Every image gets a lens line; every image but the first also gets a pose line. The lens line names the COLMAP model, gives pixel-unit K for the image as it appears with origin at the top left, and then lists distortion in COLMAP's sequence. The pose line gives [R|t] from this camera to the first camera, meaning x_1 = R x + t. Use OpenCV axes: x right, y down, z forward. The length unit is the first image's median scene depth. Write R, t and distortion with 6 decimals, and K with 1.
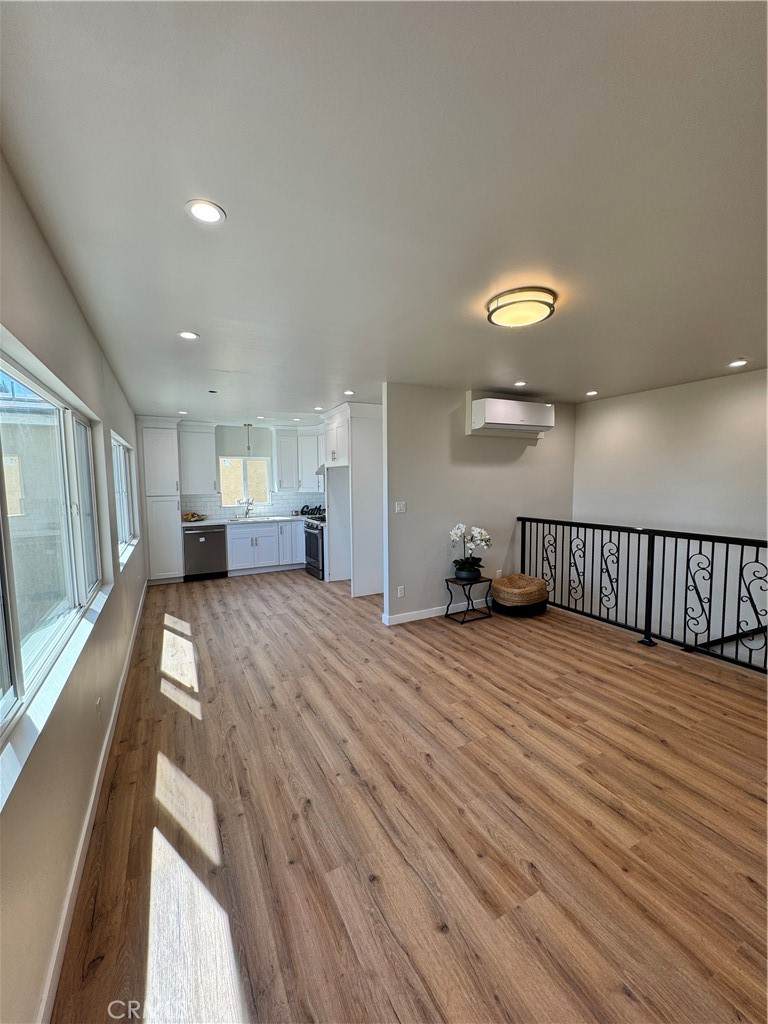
lens RADIAL K [[411.3, 0, 385.1], [0, 411.3, 514.4], [0, 0, 1]] dist [-0.001306, -0.000038]
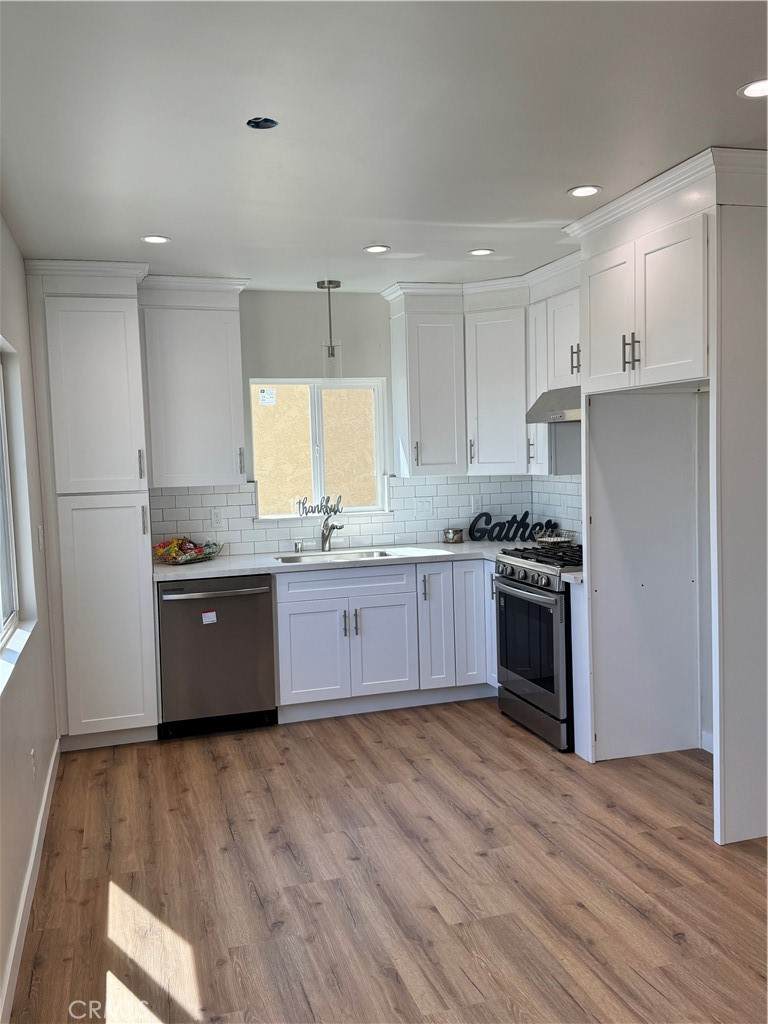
lens RADIAL K [[896.9, 0, 384.5], [0, 896.9, 509.0], [0, 0, 1]] dist [0.055549, -0.040870]
pose [[0.981383, -0.008923, -0.191855, -0.156642], [0.006634, 0.999899, -0.012574, -0.019623], [0.191948, 0.011067, 0.981343, 0.290330]]
